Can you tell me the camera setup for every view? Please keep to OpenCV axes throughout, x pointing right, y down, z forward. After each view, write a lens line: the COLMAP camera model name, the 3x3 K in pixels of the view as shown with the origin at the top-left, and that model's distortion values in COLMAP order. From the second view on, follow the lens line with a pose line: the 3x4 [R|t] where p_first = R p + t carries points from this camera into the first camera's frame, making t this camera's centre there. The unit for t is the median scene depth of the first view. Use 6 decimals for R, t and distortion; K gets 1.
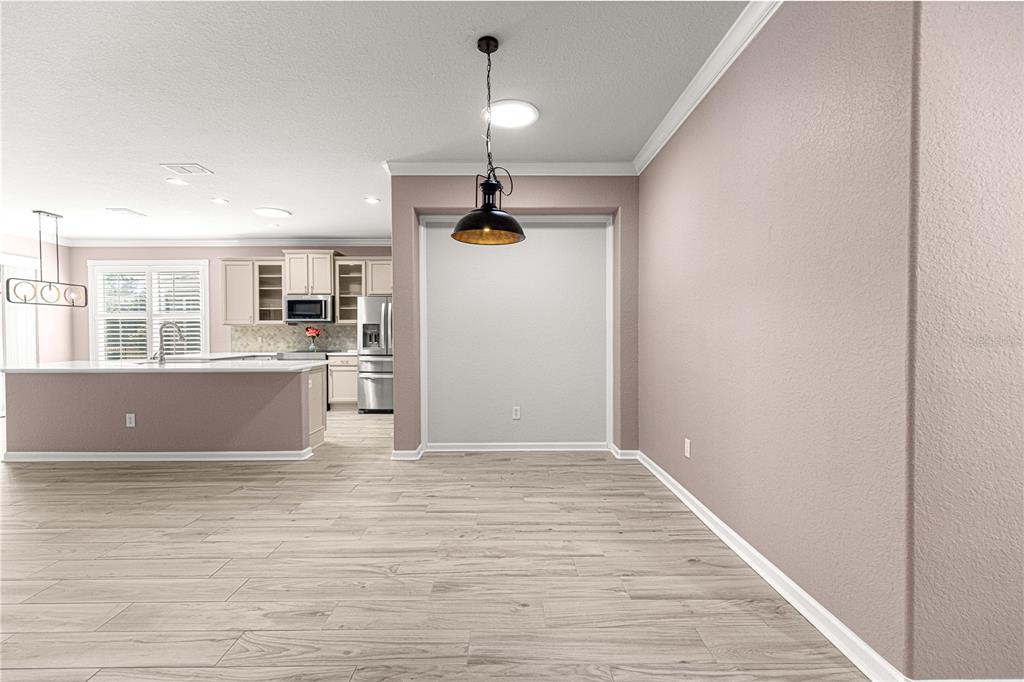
lens RADIAL K [[459.9, 0, 510.9], [0, 459.9, 341.1], [0, 0, 1]] dist [0.011079, -0.002080]
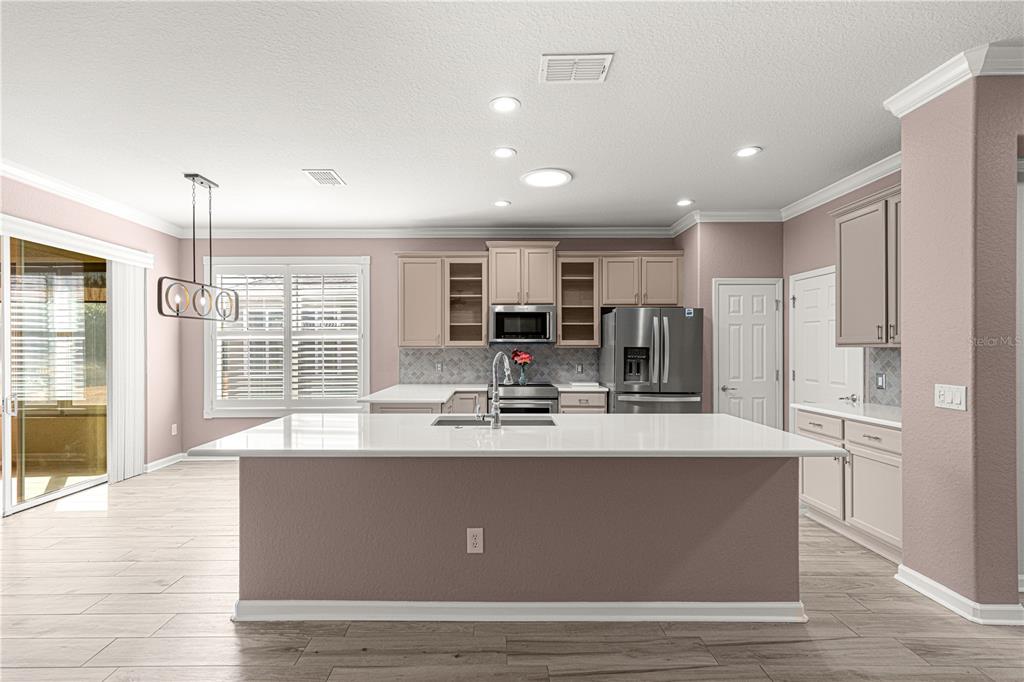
lens RADIAL K [[475.9, 0, 499.6], [0, 475.9, 345.6], [0, 0, 1]] dist [0.012603, 0.000033]
pose [[0.999997, 0.002507, -0.000765, -0.792131], [-0.002521, 0.999829, -0.018303, -0.041039], [0.000719, 0.018305, 0.999832, 0.452642]]
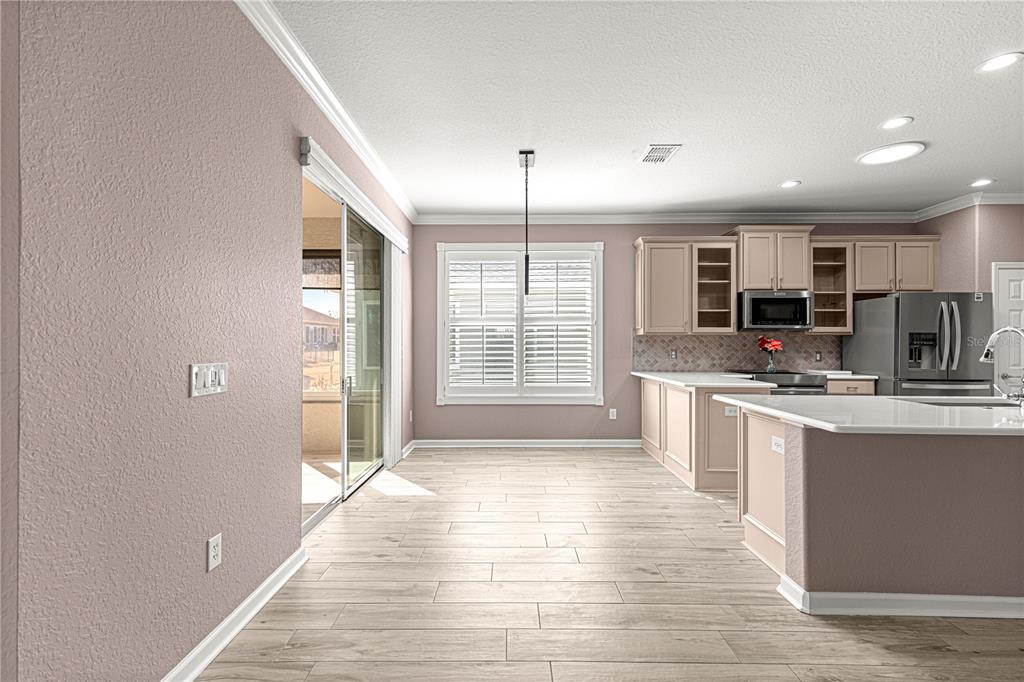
lens RADIAL K [[459.9, 0, 508.8], [0, 459.9, 344.5], [0, 0, 1]] dist [0.011079, -0.002080]
pose [[0.999942, 0.005212, -0.009447, -1.394230], [-0.005351, 0.999876, -0.014787, -0.012017], [0.009368, 0.014836, 0.999846, 0.509316]]
